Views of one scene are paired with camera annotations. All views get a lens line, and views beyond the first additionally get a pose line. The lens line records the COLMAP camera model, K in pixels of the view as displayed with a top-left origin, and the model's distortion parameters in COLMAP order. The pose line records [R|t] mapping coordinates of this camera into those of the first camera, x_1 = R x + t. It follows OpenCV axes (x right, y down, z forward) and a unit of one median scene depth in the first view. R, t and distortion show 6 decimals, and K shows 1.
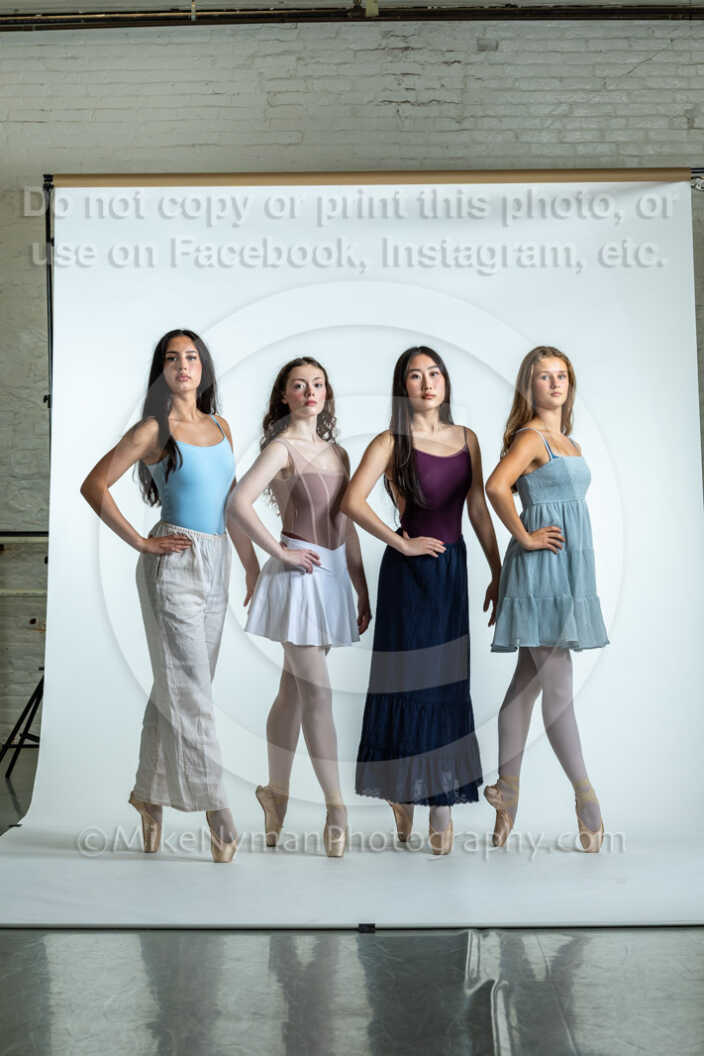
lens RADIAL K [[4528.9, 0, 347.0], [0, 4528.9, 521.9], [0, 0, 1]] dist [0.270404, 0.000000]
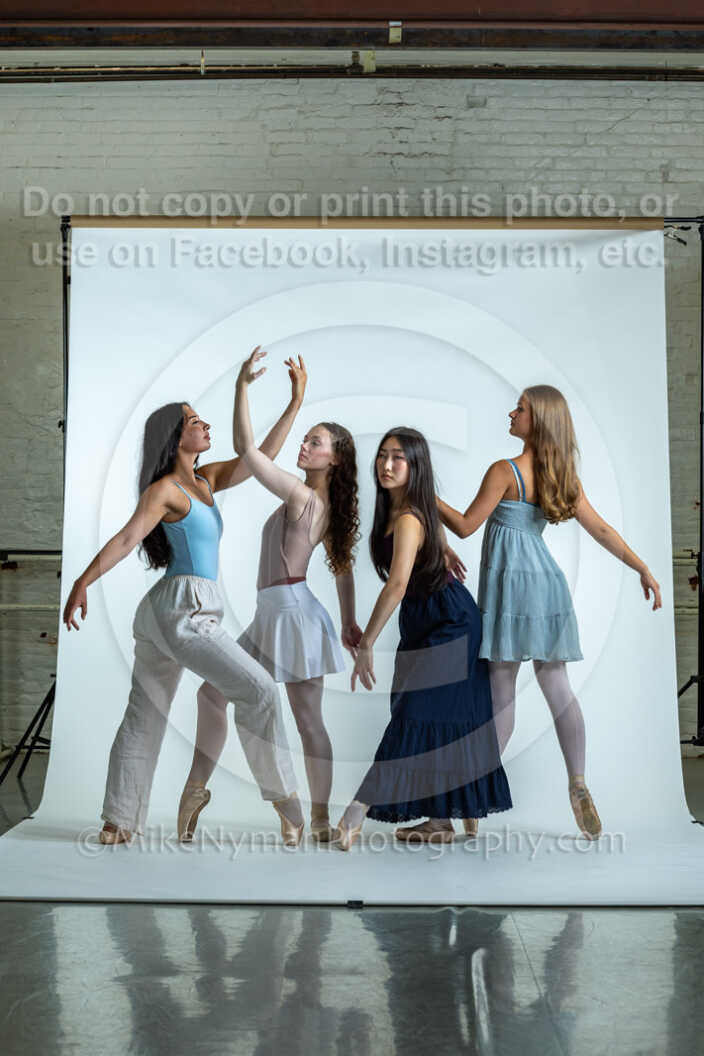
lens RADIAL K [[5293.8, 0, 352.7], [0, 5293.8, 534.5], [0, 0, 1]] dist [0.600326, 0.000000]
pose [[0.999892, 0.012973, 0.006866, -0.005504], [-0.012735, 0.999352, -0.033665, 0.039534], [-0.007298, 0.033574, 0.999410, -0.248932]]
